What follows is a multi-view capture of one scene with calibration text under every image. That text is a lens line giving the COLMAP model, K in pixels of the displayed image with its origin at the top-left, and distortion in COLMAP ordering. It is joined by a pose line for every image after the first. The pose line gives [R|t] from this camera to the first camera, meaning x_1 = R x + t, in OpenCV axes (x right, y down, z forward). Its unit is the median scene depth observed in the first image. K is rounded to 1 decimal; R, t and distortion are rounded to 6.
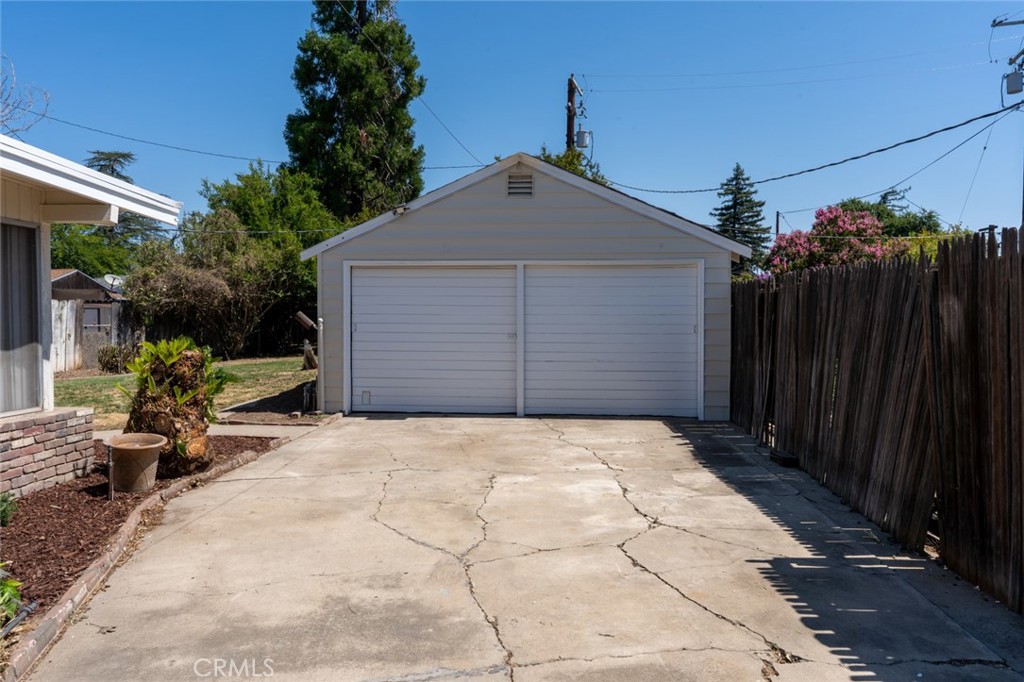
lens RADIAL K [[694.6, 0, 516.5], [0, 694.6, 339.3], [0, 0, 1]] dist [-0.006892, 0.007320]
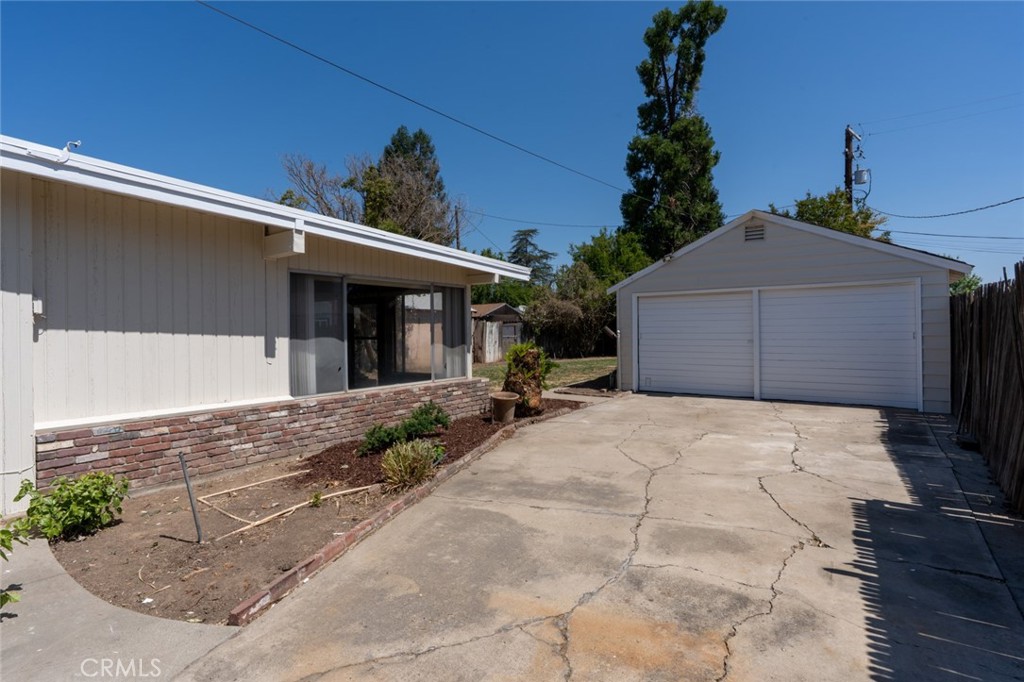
lens RADIAL K [[499.2, 0, 511.6], [0, 499.2, 337.8], [0, 0, 1]] dist [-0.017166, 0.002068]
pose [[0.847090, -0.004548, -0.531430, 0.124651], [-0.003541, 0.999893, -0.014201, 0.003564], [0.531438, 0.013912, 0.846983, -0.100371]]
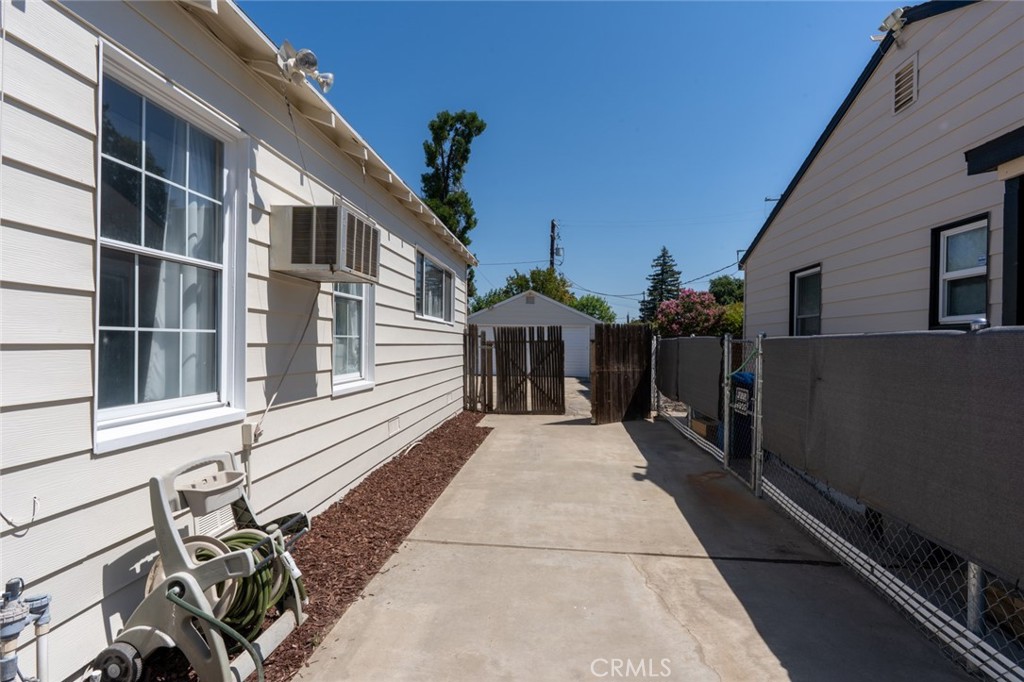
lens RADIAL K [[499.2, 0, 511.7], [0, 499.2, 347.7], [0, 0, 1]] dist [-0.017166, 0.002068]
pose [[0.999814, 0.016070, -0.010677, -0.050990], [-0.016325, 0.999574, -0.024204, 0.044138], [0.010284, 0.024374, 0.999650, -1.245842]]
